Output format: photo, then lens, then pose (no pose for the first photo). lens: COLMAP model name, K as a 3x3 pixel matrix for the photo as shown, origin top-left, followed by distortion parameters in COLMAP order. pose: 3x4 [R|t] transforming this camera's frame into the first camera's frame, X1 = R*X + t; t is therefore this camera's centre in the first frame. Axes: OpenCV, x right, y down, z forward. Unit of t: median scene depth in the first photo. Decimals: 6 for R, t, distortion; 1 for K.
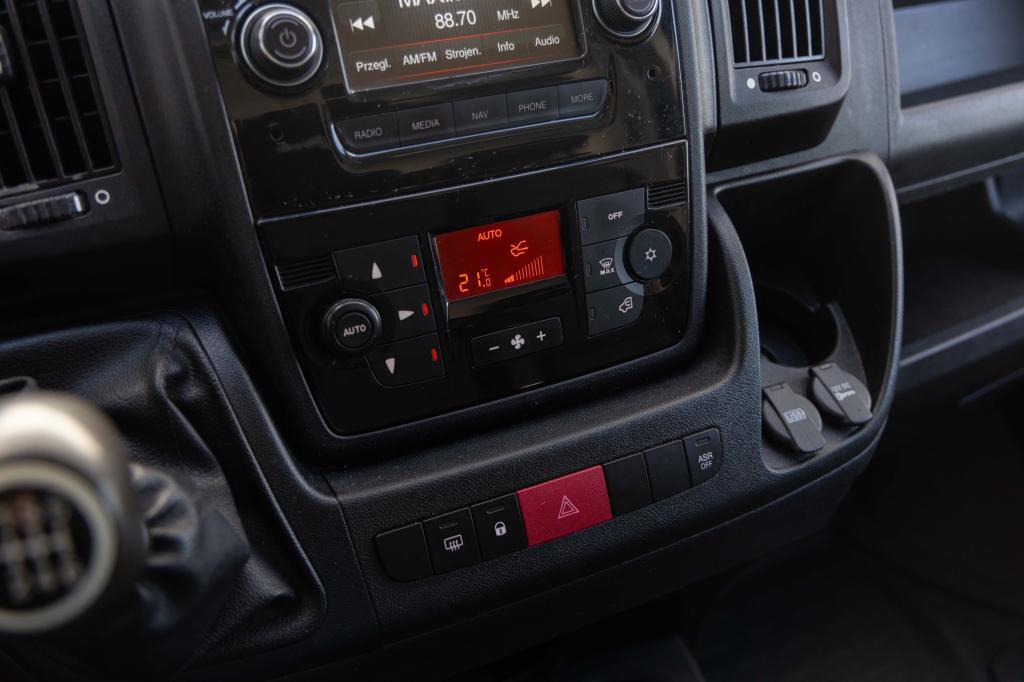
lens RADIAL K [[997.4, 0, 510.1], [0, 997.4, 341.4], [0, 0, 1]] dist [0.003192, 0.000000]
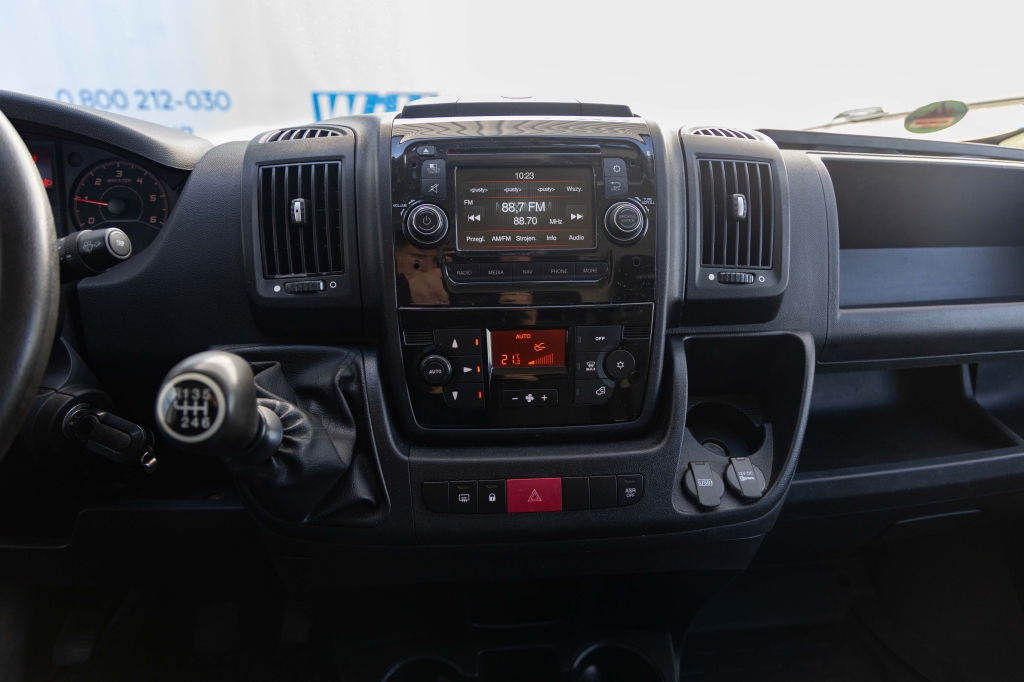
lens RADIAL K [[683.8, 0, 519.5], [0, 683.8, 337.3], [0, 0, 1]] dist [-0.002436, 0.004753]
pose [[0.930930, 0.162452, -0.327075, 0.381020], [-0.204544, 0.973892, -0.098465, 0.019342], [0.302540, 0.158565, 0.939855, -0.173424]]
